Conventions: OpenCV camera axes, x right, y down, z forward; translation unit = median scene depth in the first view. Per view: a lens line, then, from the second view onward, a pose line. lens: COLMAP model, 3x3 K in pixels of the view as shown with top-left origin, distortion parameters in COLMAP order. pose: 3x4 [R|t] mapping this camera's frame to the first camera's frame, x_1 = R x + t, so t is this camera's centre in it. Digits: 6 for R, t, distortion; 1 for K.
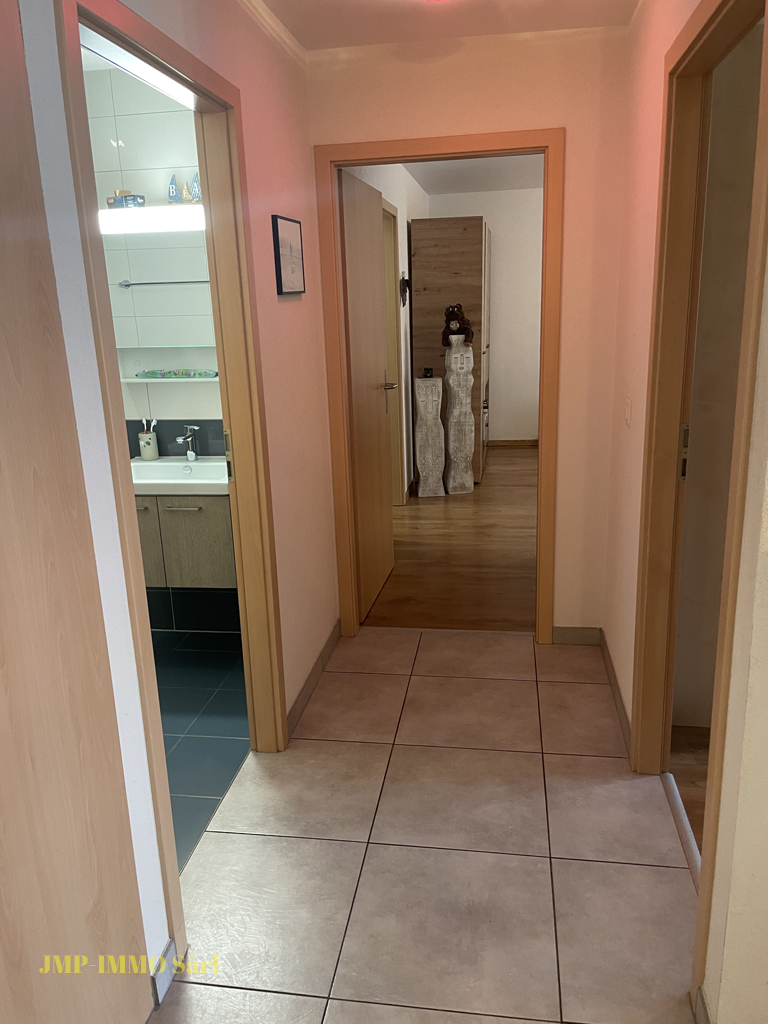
lens RADIAL K [[779.3, 0, 384.6], [0, 779.3, 512.2], [0, 0, 1]] dist [0.052568, -0.042346]
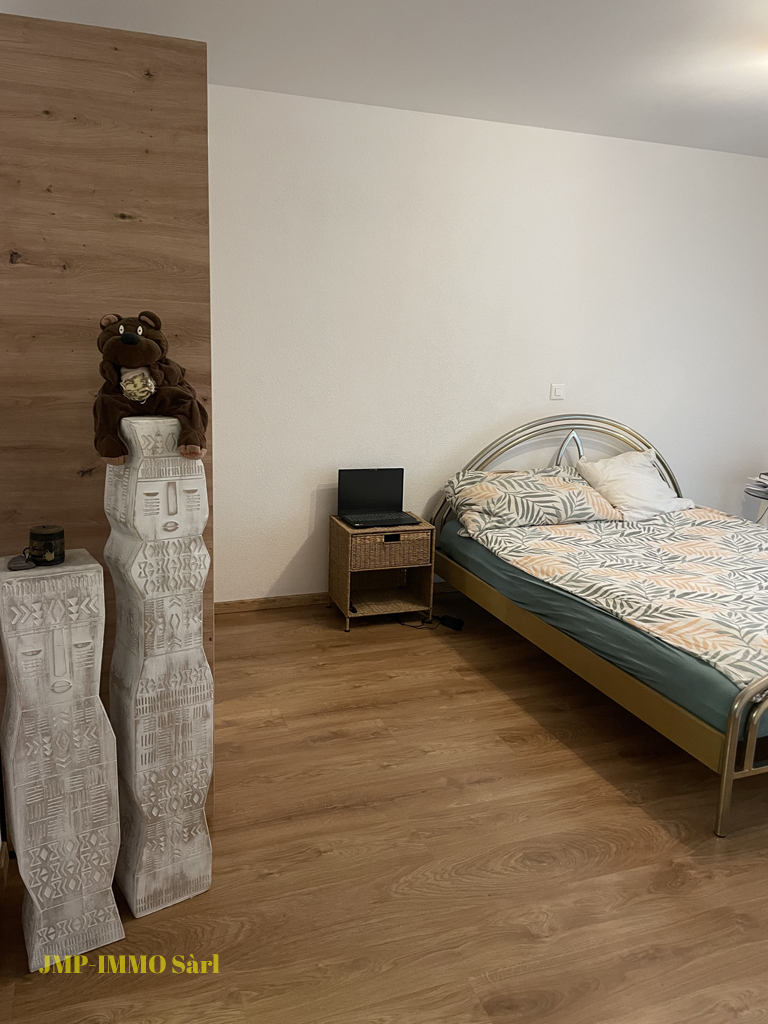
lens RADIAL K [[779.3, 0, 385.8], [0, 779.3, 509.3], [0, 0, 1]] dist [0.052568, -0.042346]
pose [[0.873749, -0.045272, 0.484265, 0.025858], [0.068224, 0.997223, -0.029868, -0.174504], [-0.481568, 0.059136, 0.874411, 0.690903]]
